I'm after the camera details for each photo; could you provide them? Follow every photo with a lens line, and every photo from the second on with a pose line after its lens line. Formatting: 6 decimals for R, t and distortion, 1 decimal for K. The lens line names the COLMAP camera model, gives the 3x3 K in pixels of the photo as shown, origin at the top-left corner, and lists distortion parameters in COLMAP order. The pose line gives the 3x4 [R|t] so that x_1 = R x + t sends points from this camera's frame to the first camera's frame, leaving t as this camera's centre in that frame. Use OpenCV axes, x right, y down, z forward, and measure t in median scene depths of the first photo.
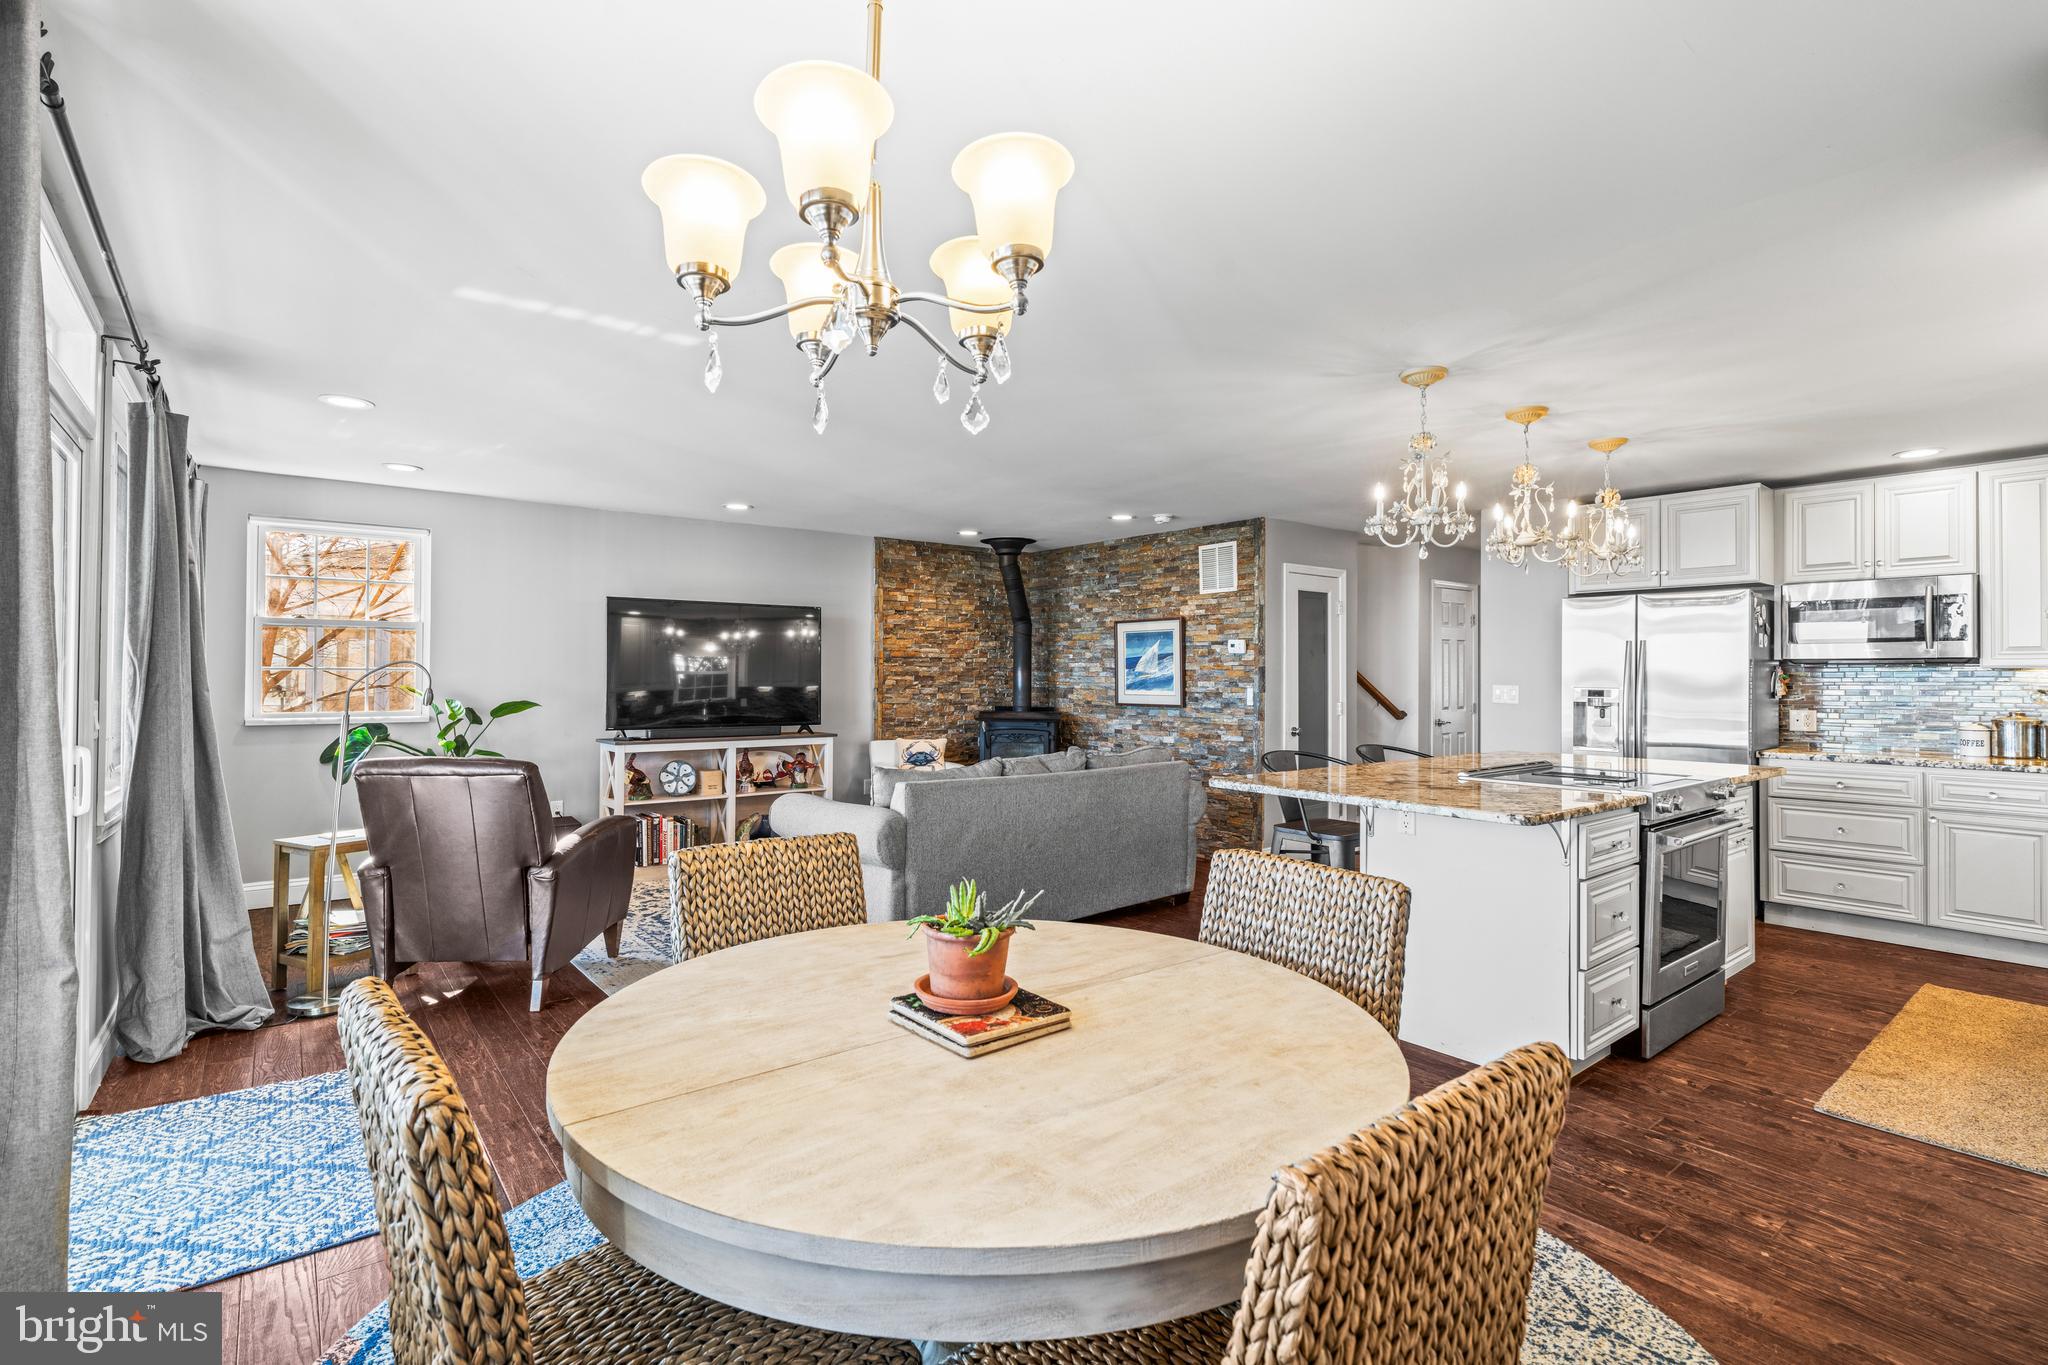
lens RADIAL K [[968.0, 0, 998.7], [0, 968.0, 664.8], [0, 0, 1]] dist [-0.004461, -0.001155]
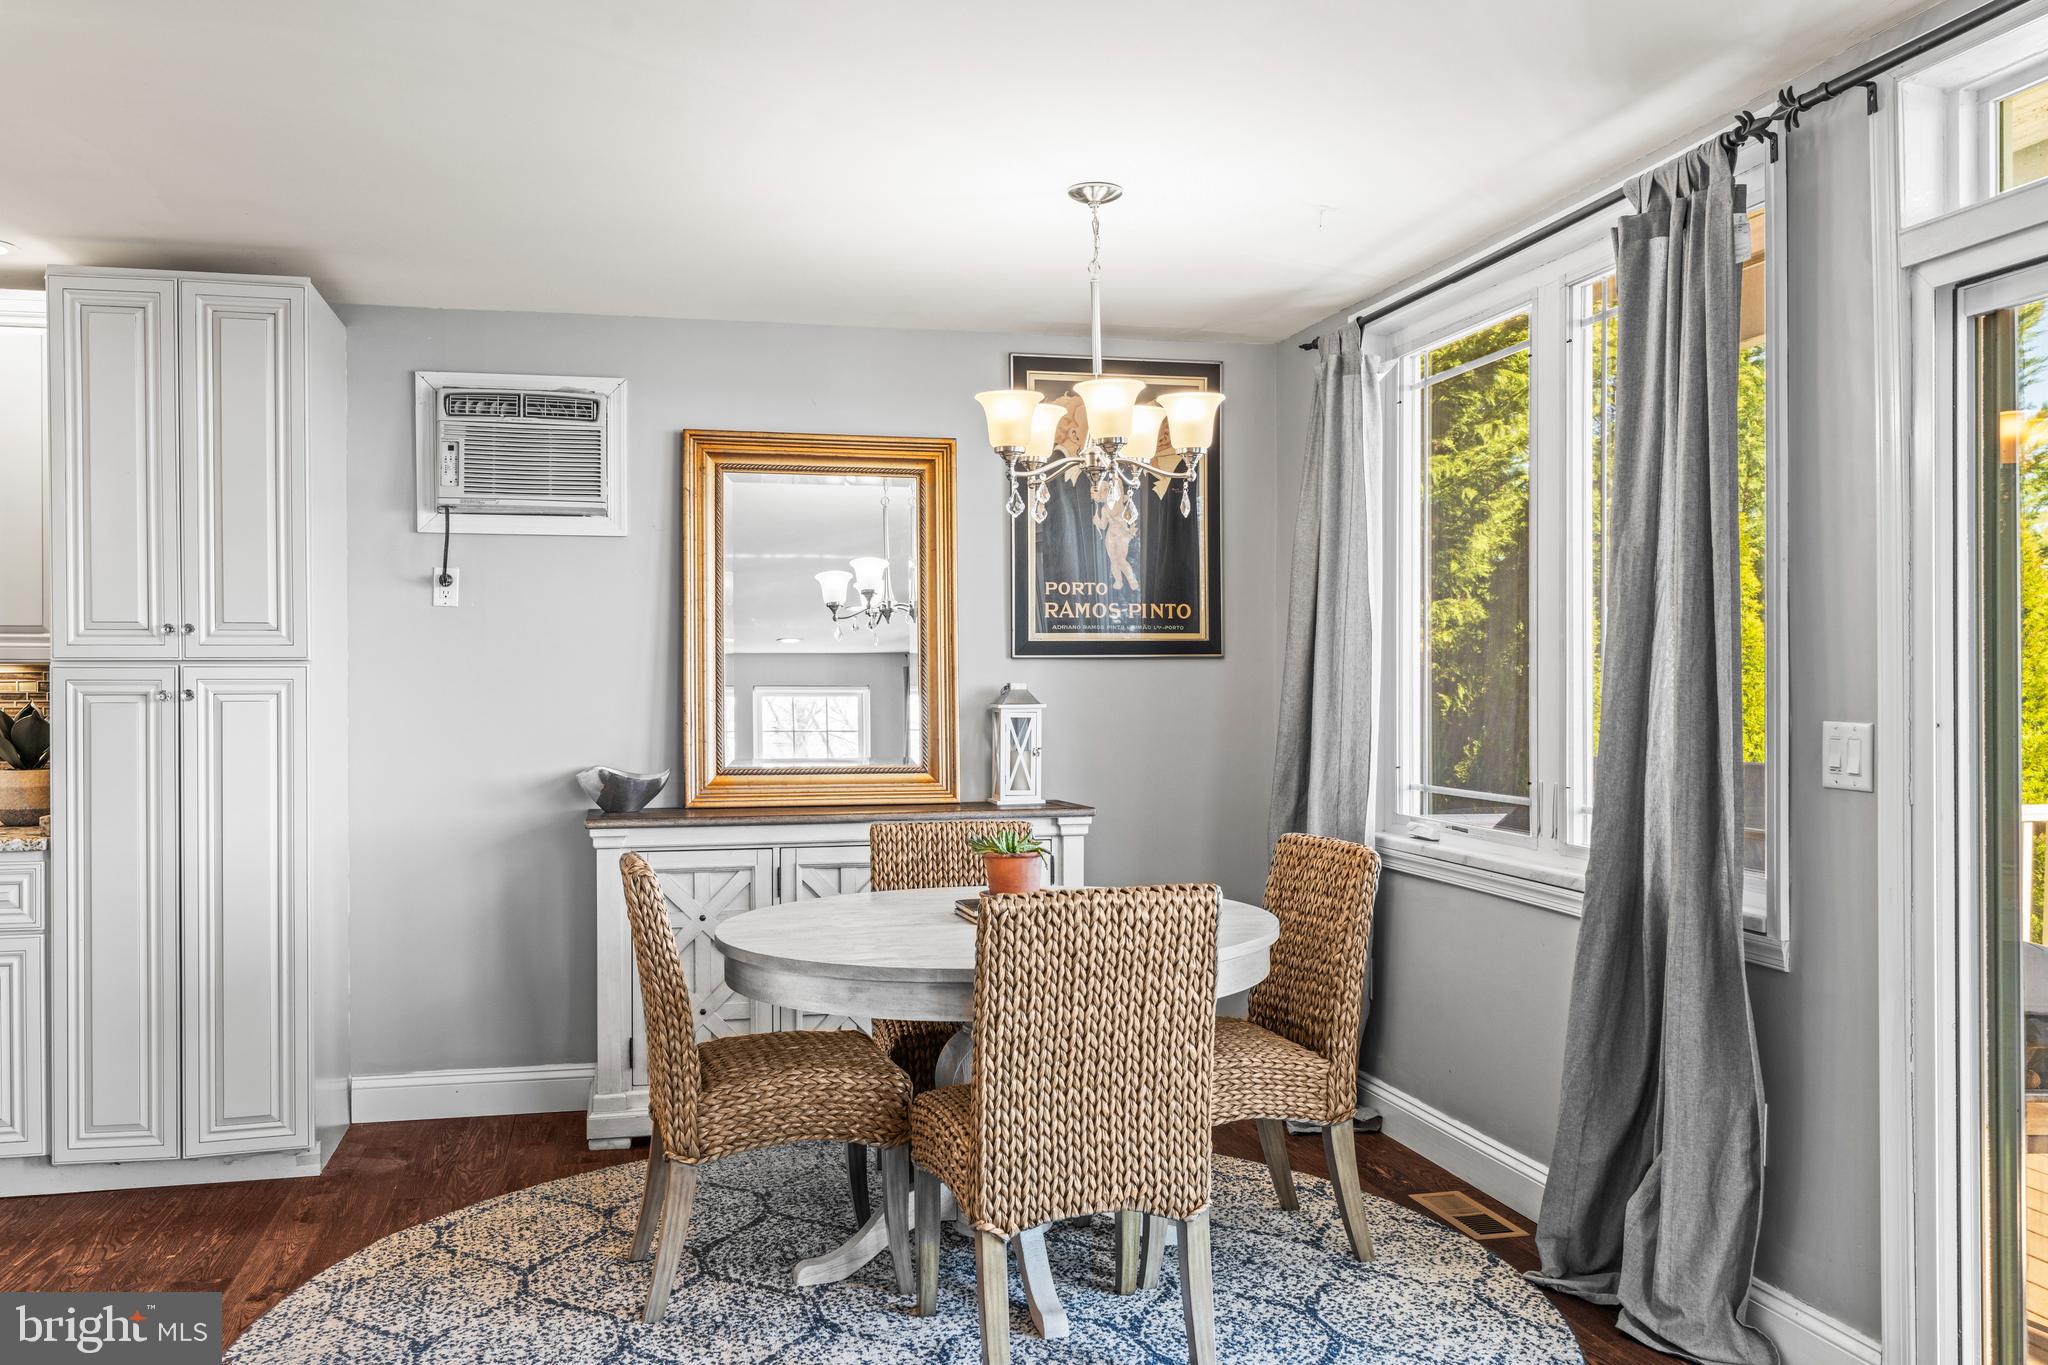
lens RADIAL K [[1599.2, 0, 1024.0], [0, 1599.2, 682.5], [0, 0, 1]] dist [-0.071965, 0.000180]
pose [[-0.916883, -0.002536, 0.399148, -0.193514], [-0.005248, 0.999970, -0.005703, 0.004789], [-0.399122, -0.007324, -0.916869, 0.617854]]
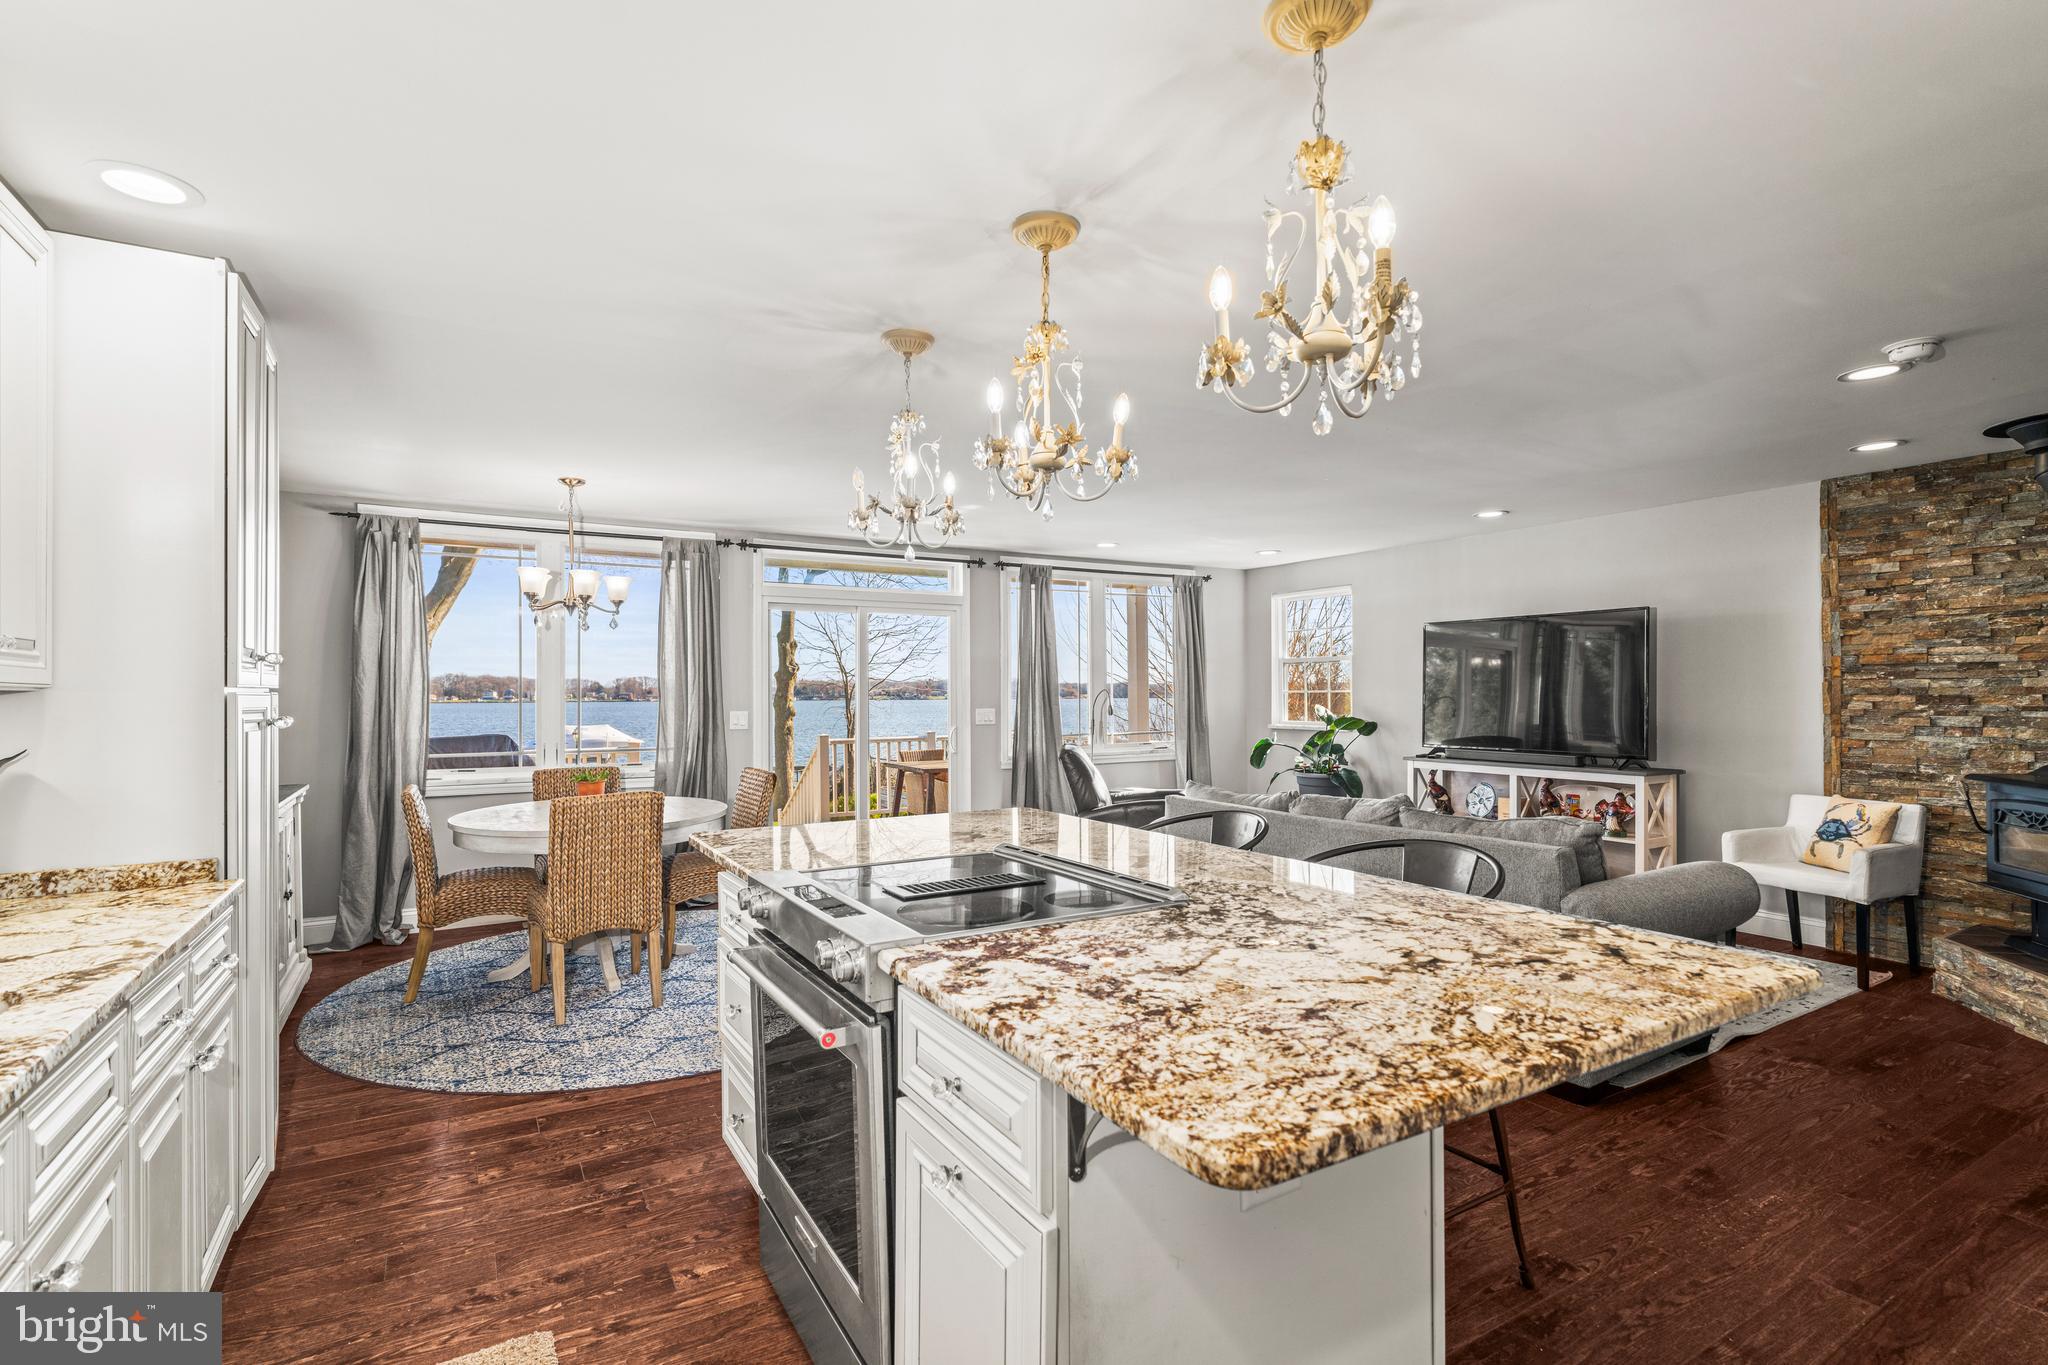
lens RADIAL K [[964.1, 0, 1031.6], [0, 964.1, 686.6], [0, 0, 1]] dist [0.001372, 0.000414]
pose [[-0.124382, -0.008285, -0.992200, 0.573752], [0.016663, 0.999807, -0.010437, 0.003317], [0.992094, -0.017831, -0.124220, 0.551890]]
